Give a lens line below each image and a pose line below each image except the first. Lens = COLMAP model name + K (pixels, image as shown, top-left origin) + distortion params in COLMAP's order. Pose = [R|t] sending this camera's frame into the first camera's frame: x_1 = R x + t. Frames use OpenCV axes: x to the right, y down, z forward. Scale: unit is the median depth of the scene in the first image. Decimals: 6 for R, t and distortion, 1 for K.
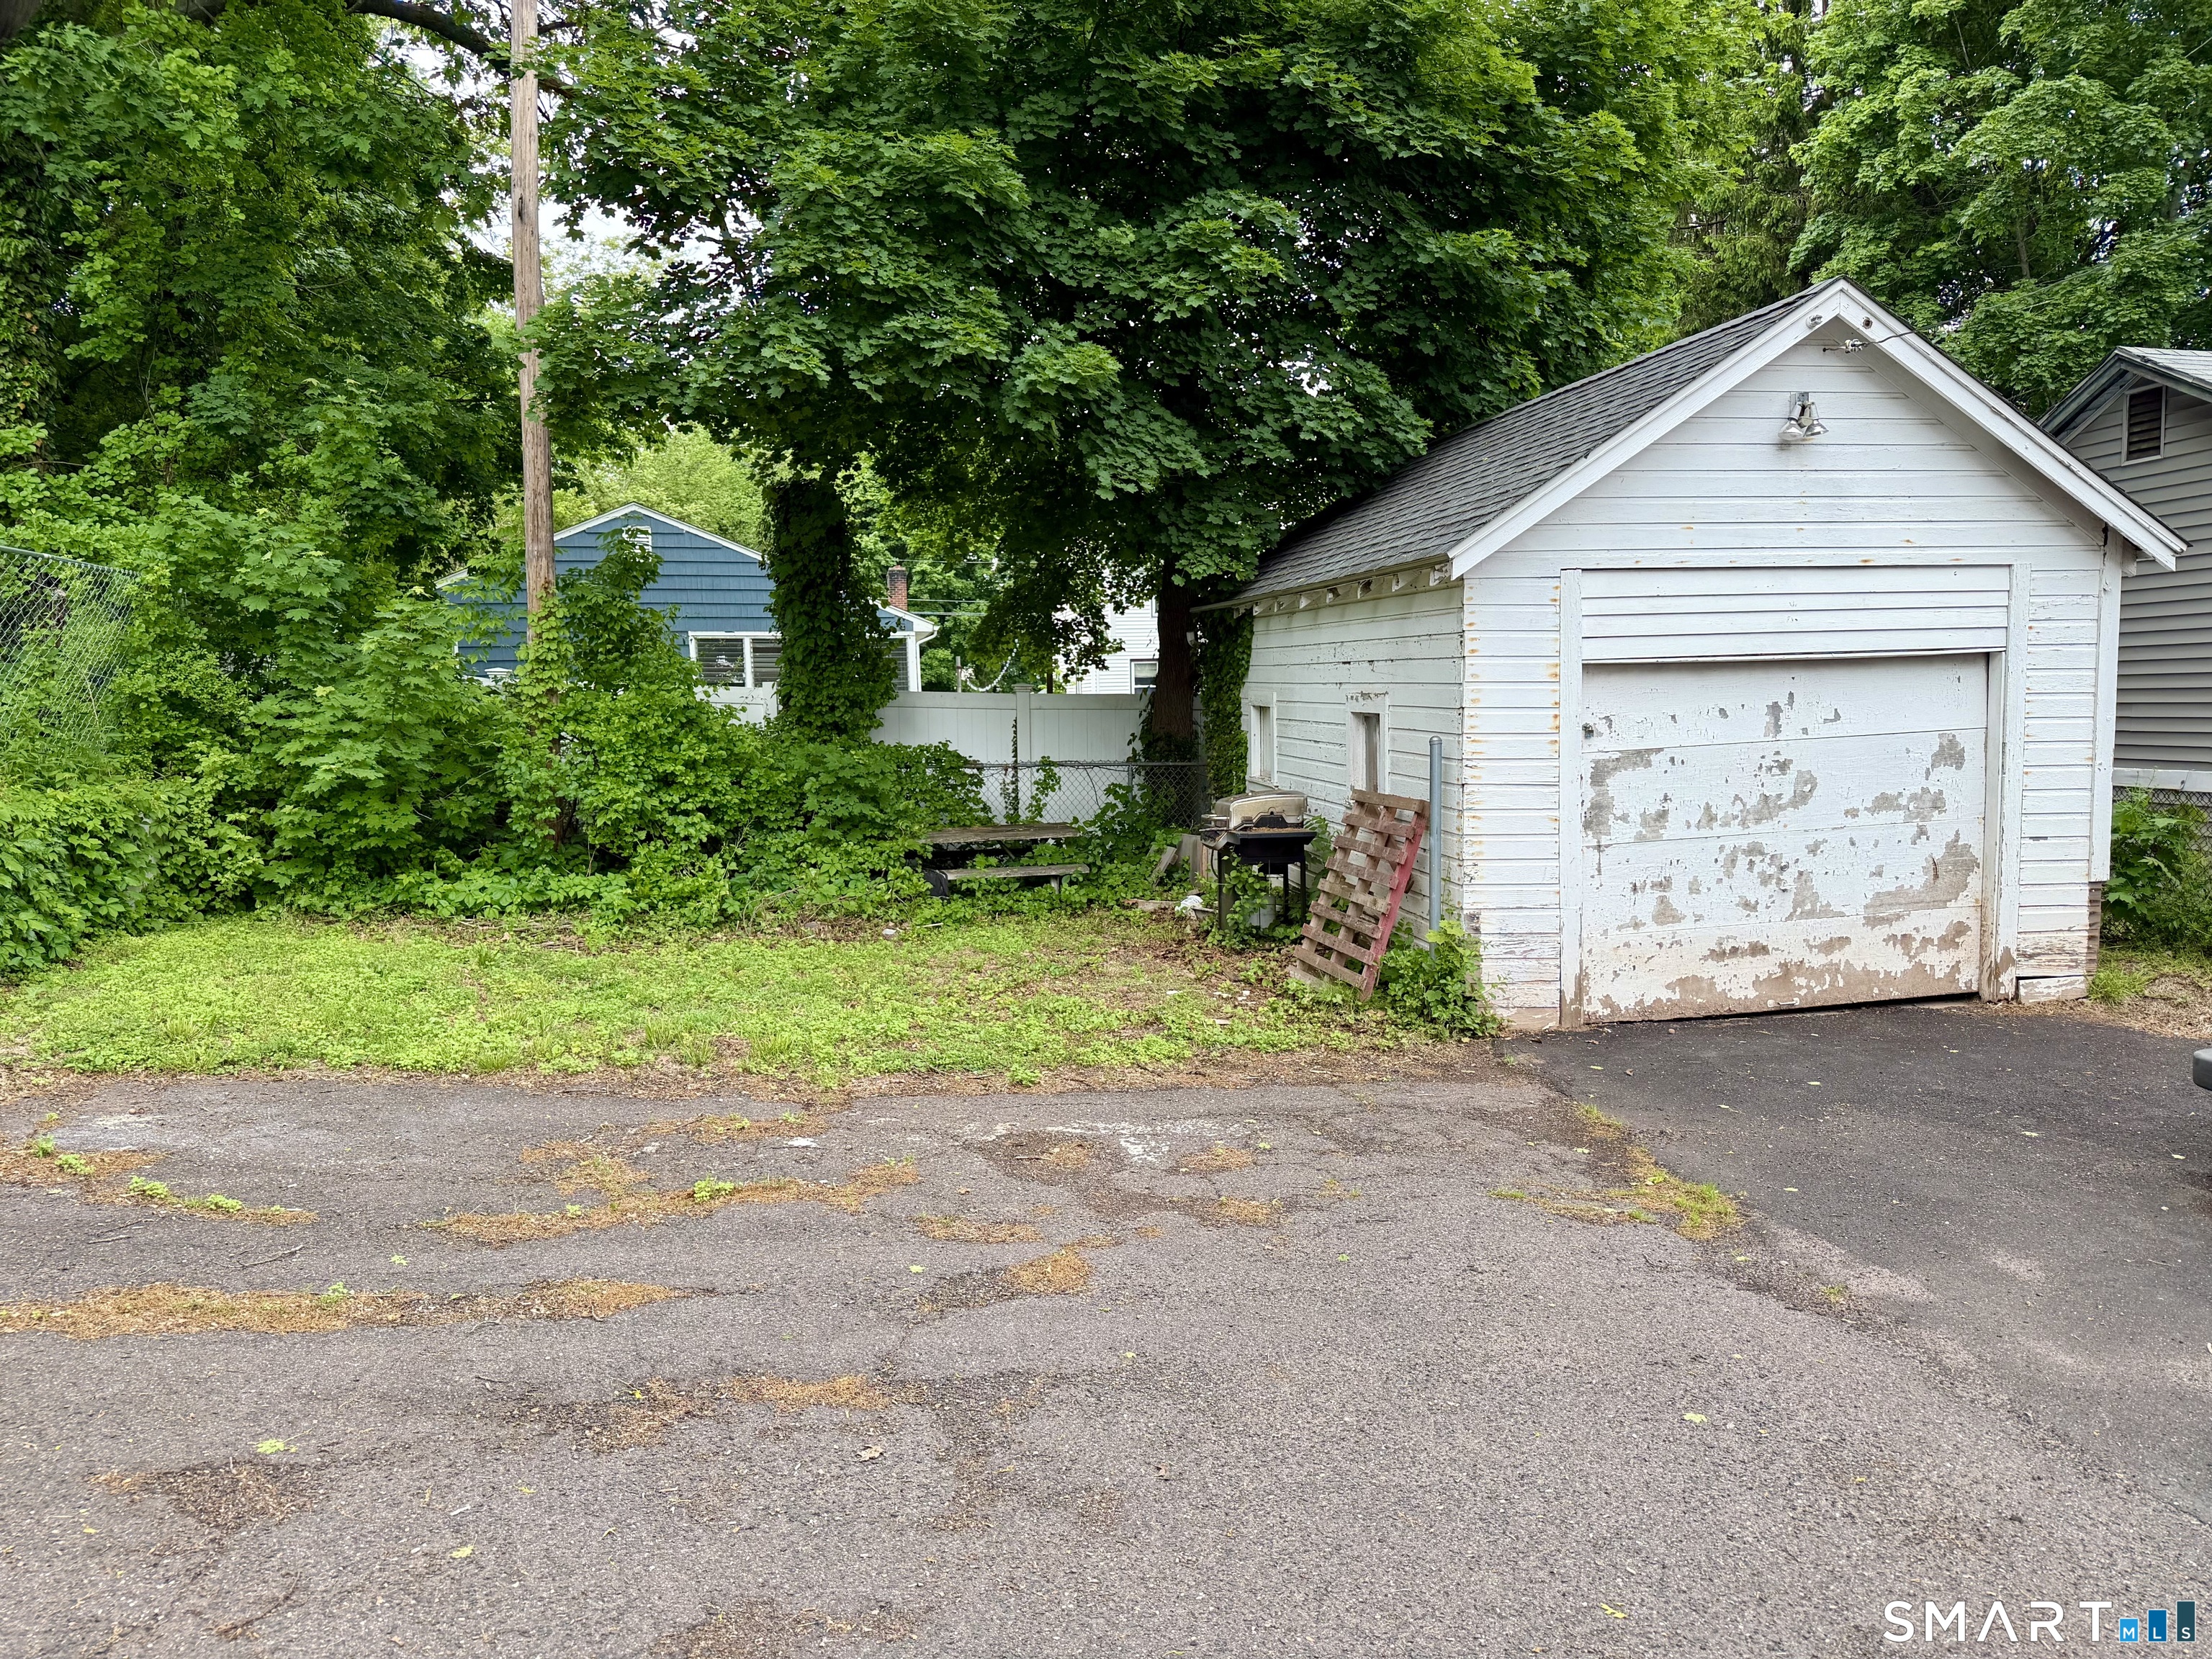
lens RADIAL K [[1546.9, 0, 1103.3], [0, 1546.9, 838.6], [0, 0, 1]] dist [0.065649, -0.091173]
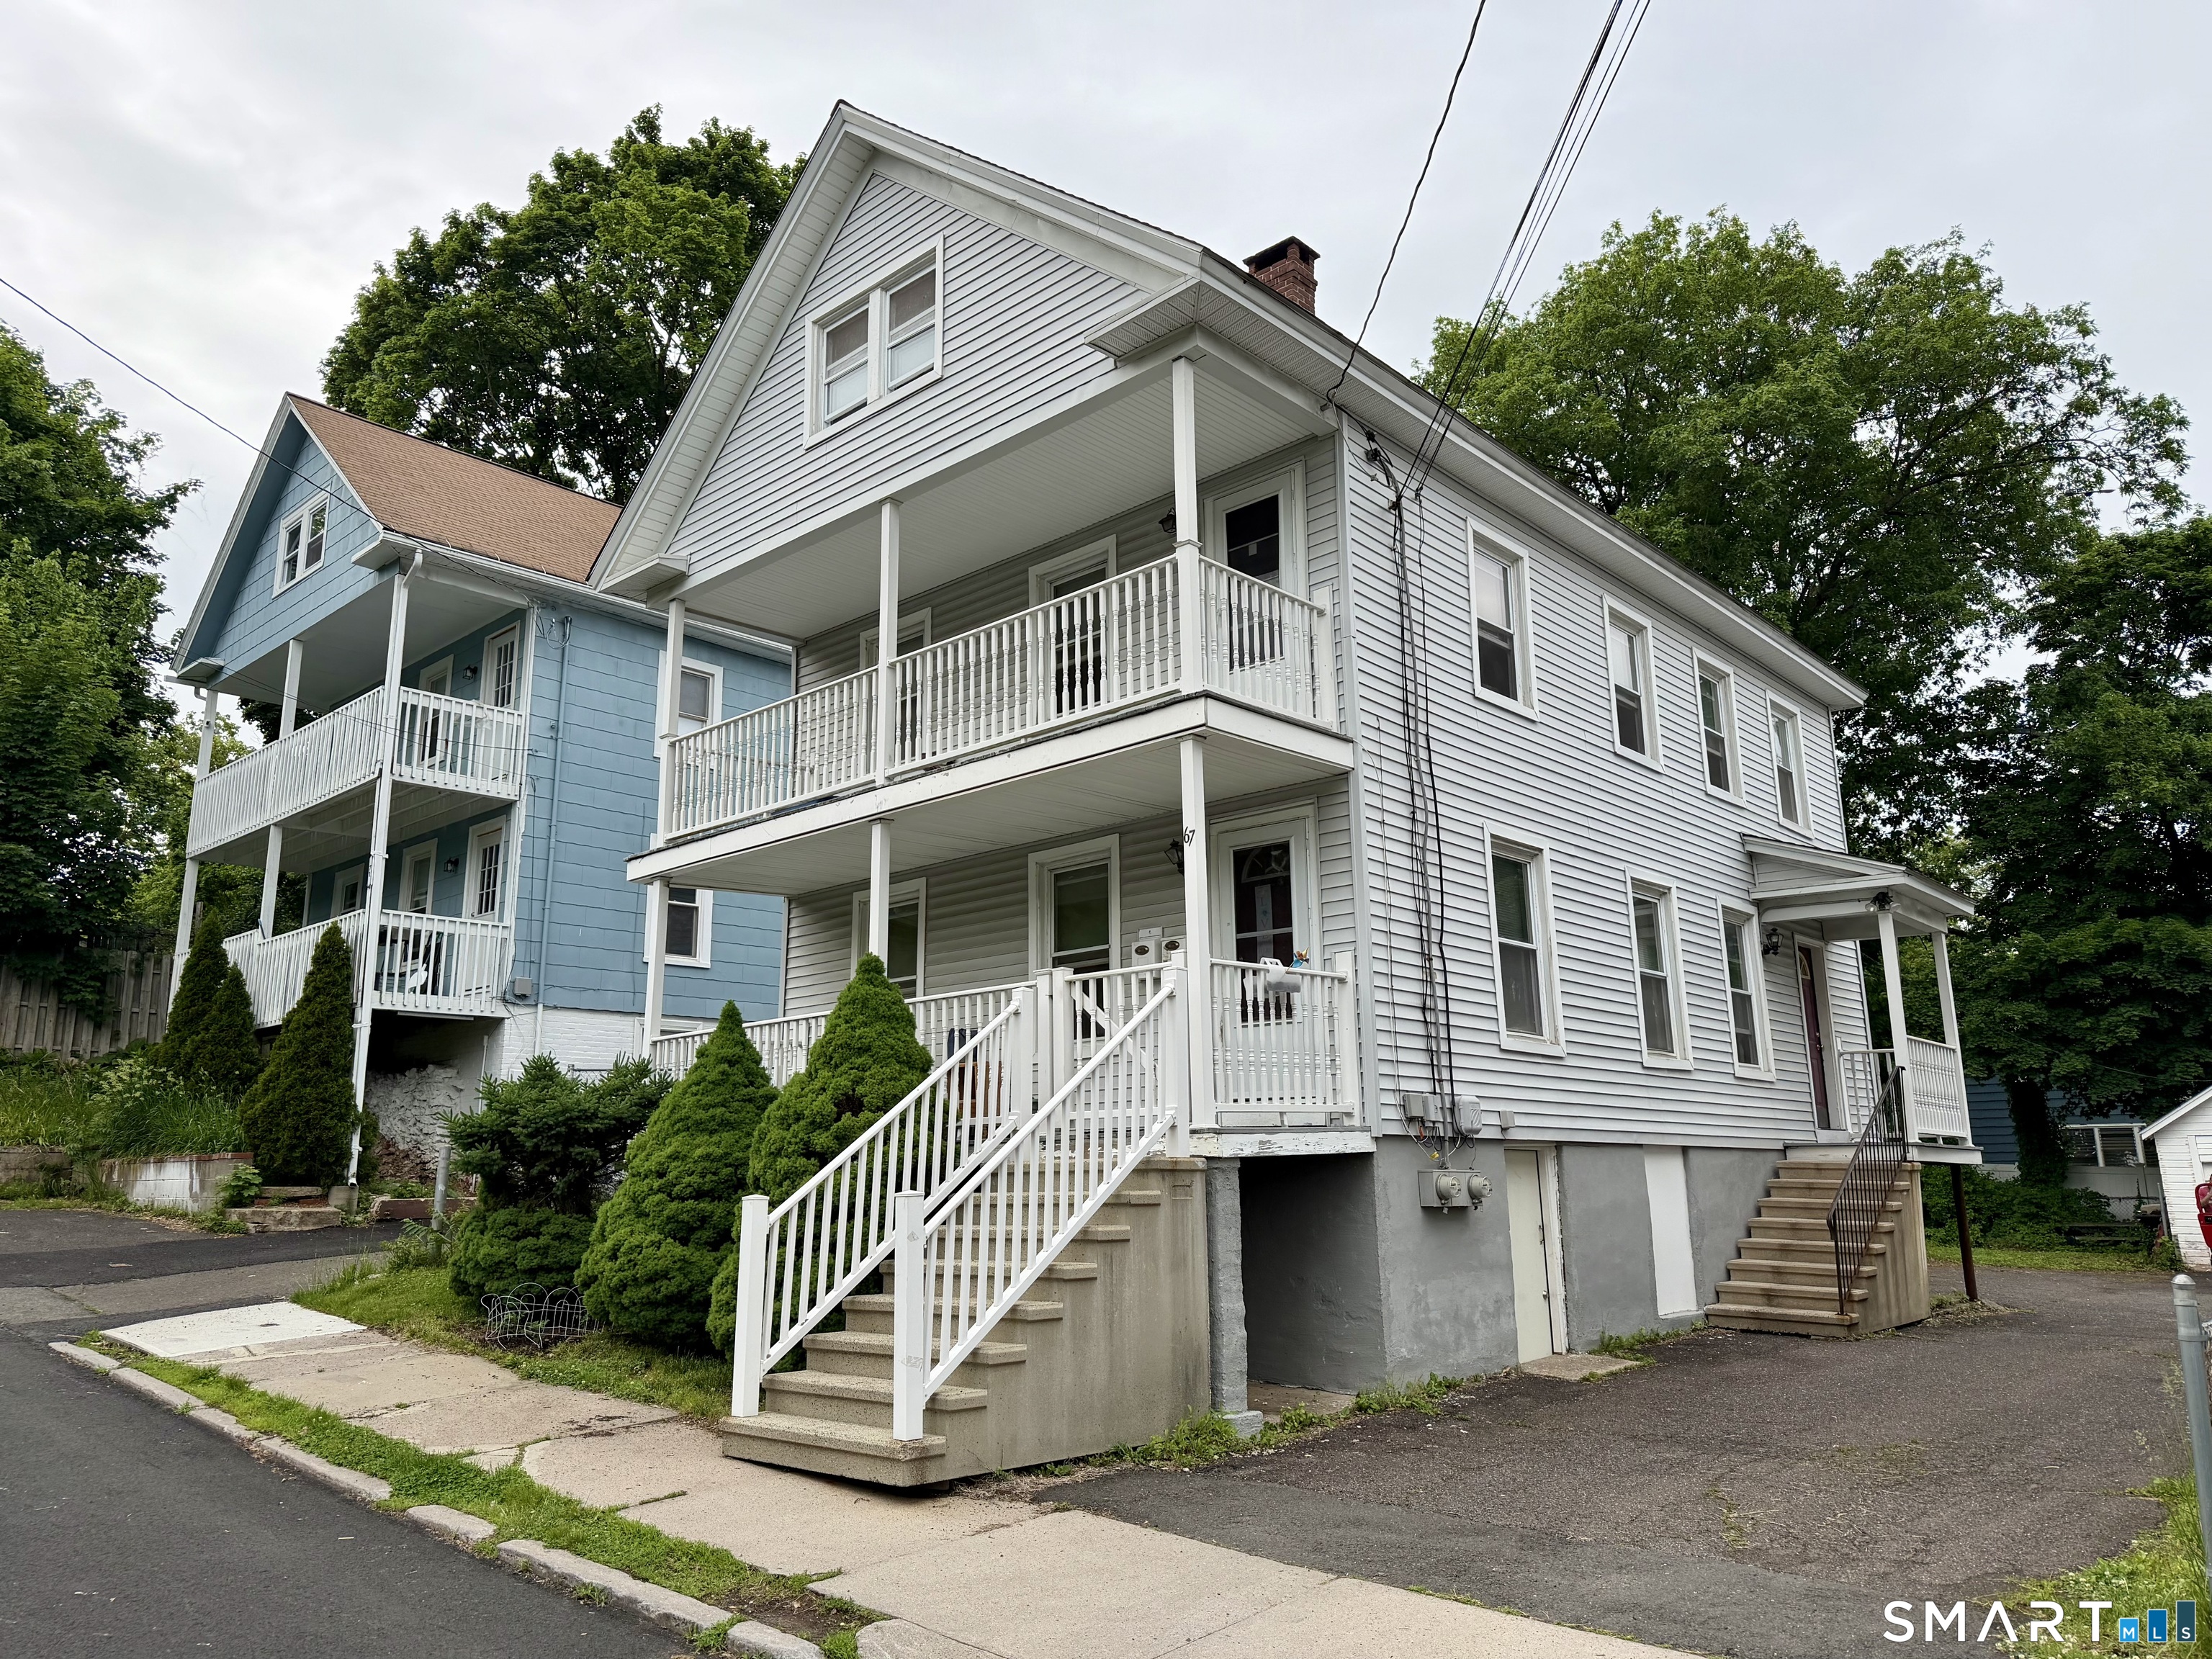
lens RADIAL K [[1546.9, 0, 1129.9], [0, 1546.9, 828.8], [0, 0, 1]] dist [0.065649, -0.091173]
pose [[0.644009, -0.157020, -0.748730, 1.109066], [-0.070572, 0.962342, -0.262520, 0.190160], [0.761756, 0.221905, 0.608676, -2.310905]]
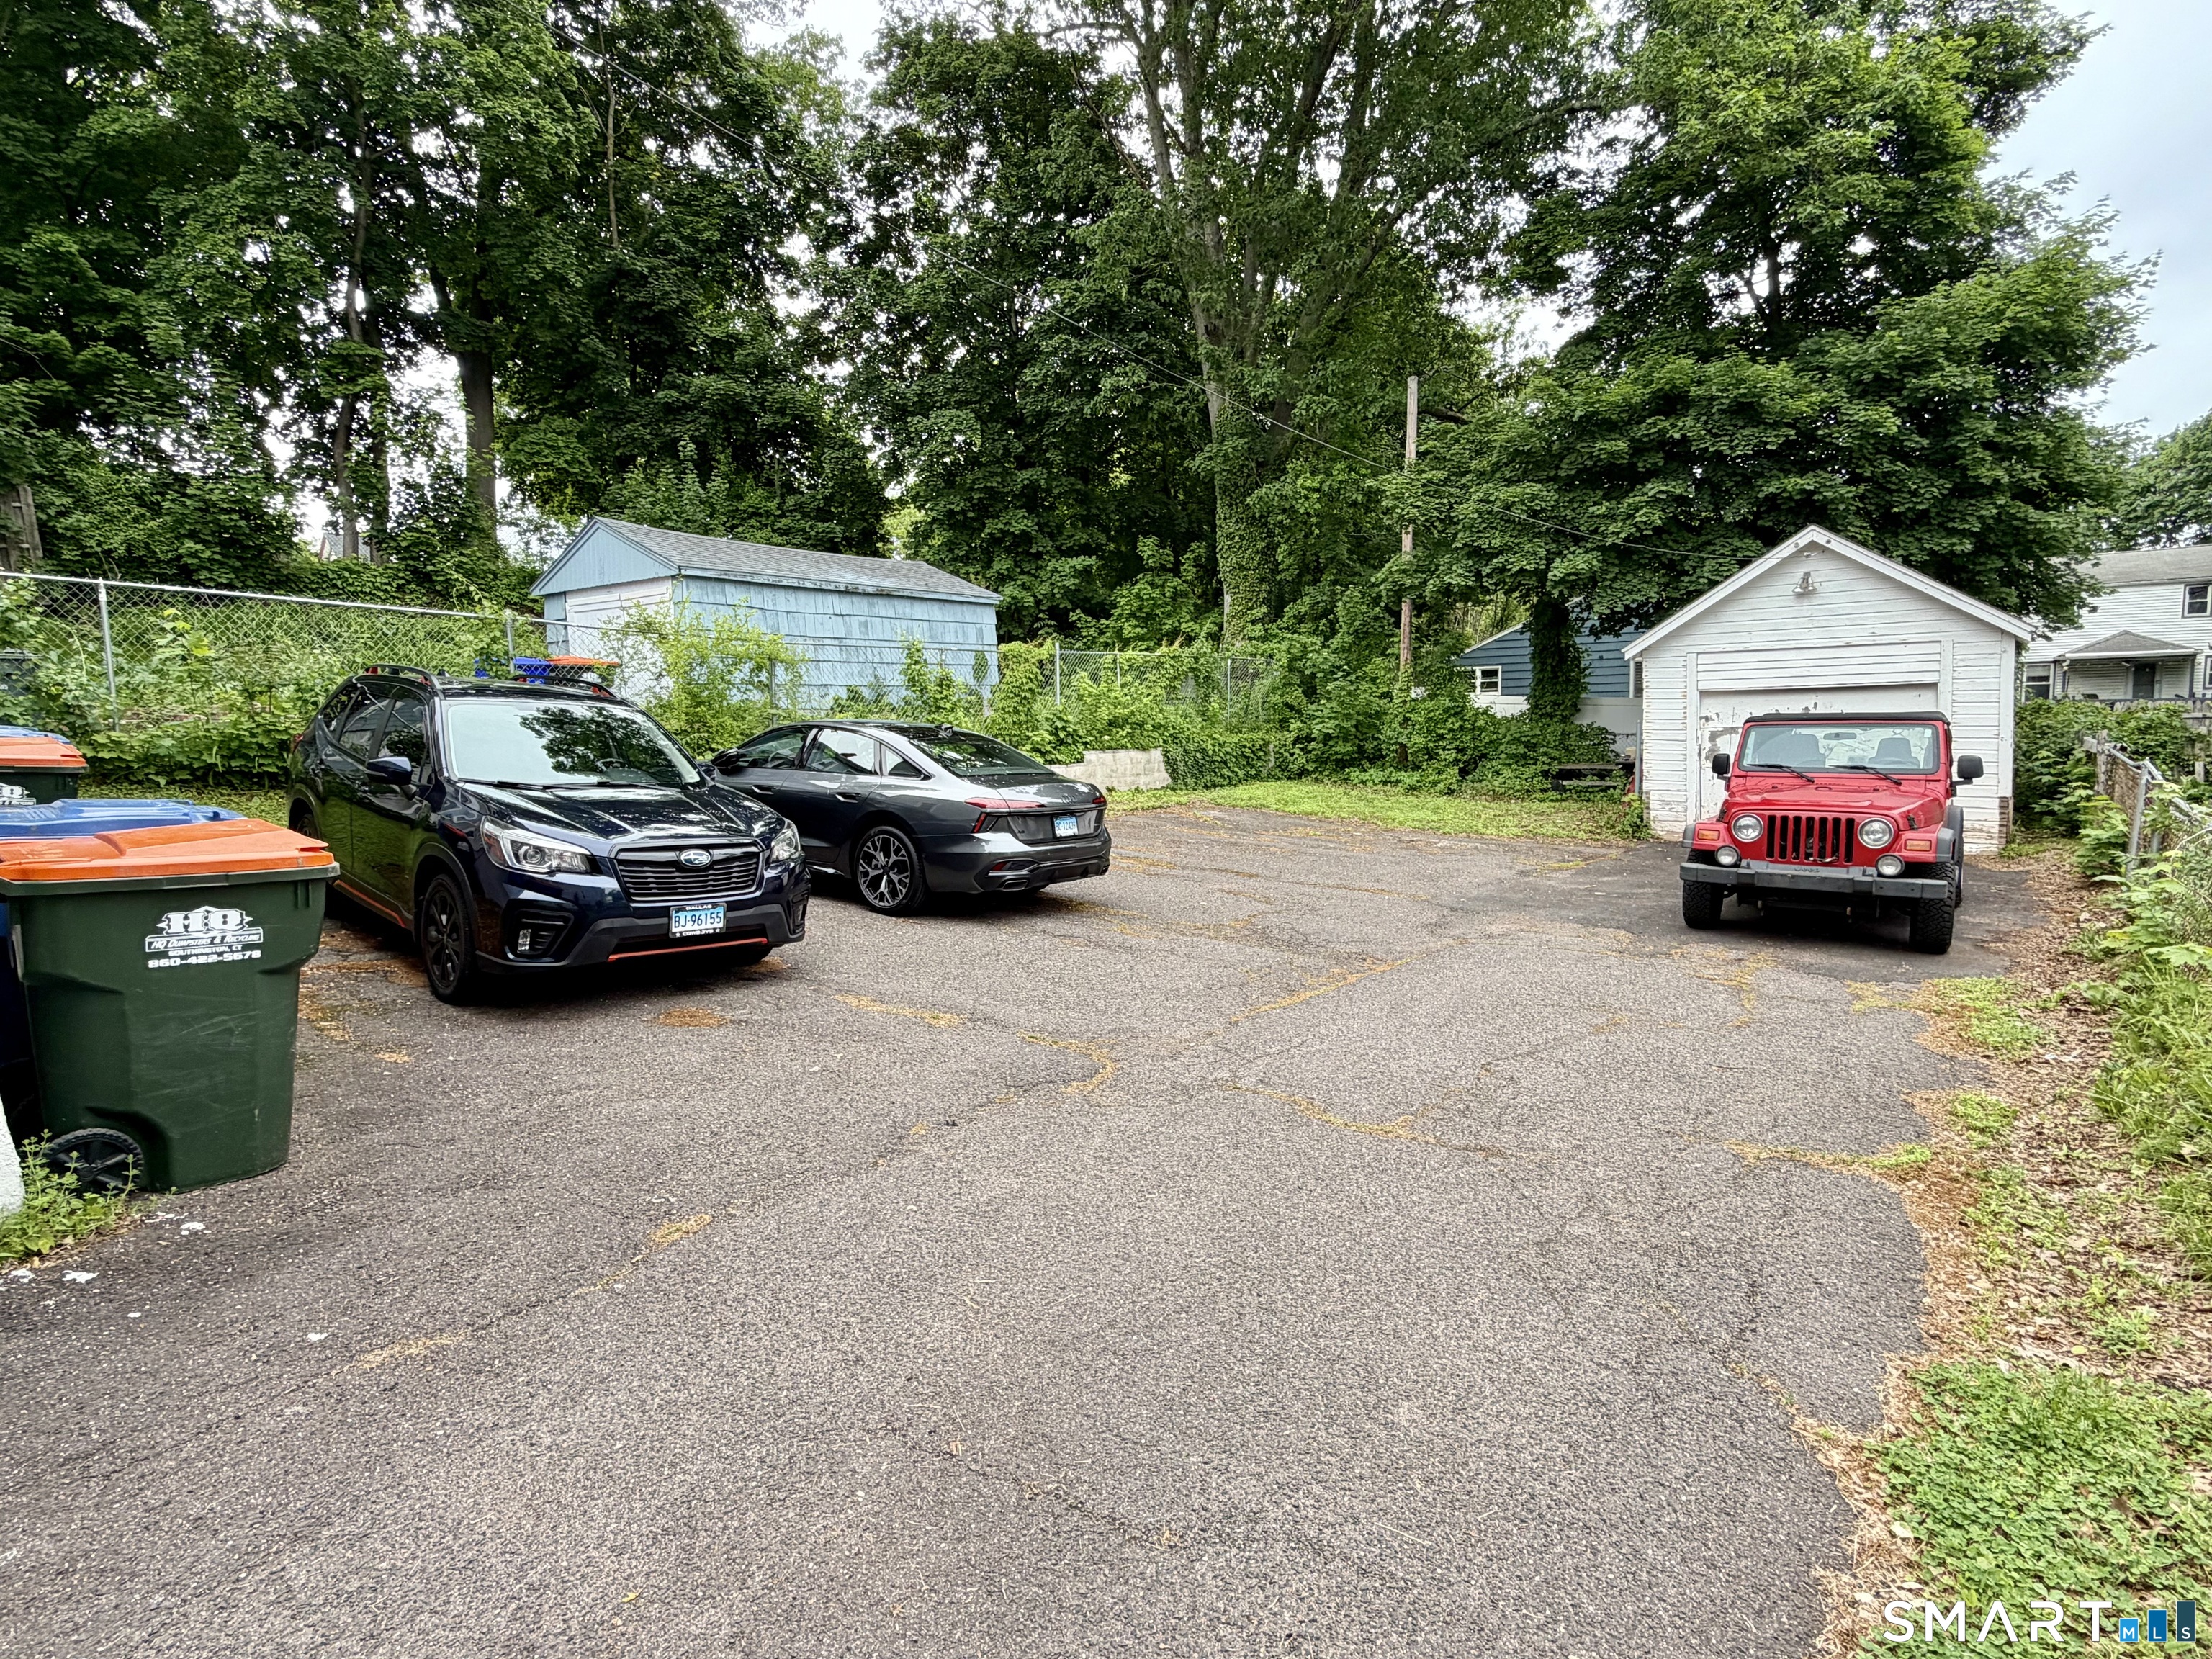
lens RADIAL K [[1119.7, 0, 1118.3], [0, 1119.7, 840.1], [0, 0, 1]] dist [-0.000989, -0.000097]
pose [[0.676072, 0.087047, -0.731675, 0.737485], [-0.057284, 0.996201, 0.065586, 0.042385], [0.734605, -0.002427, 0.678491, -0.639048]]
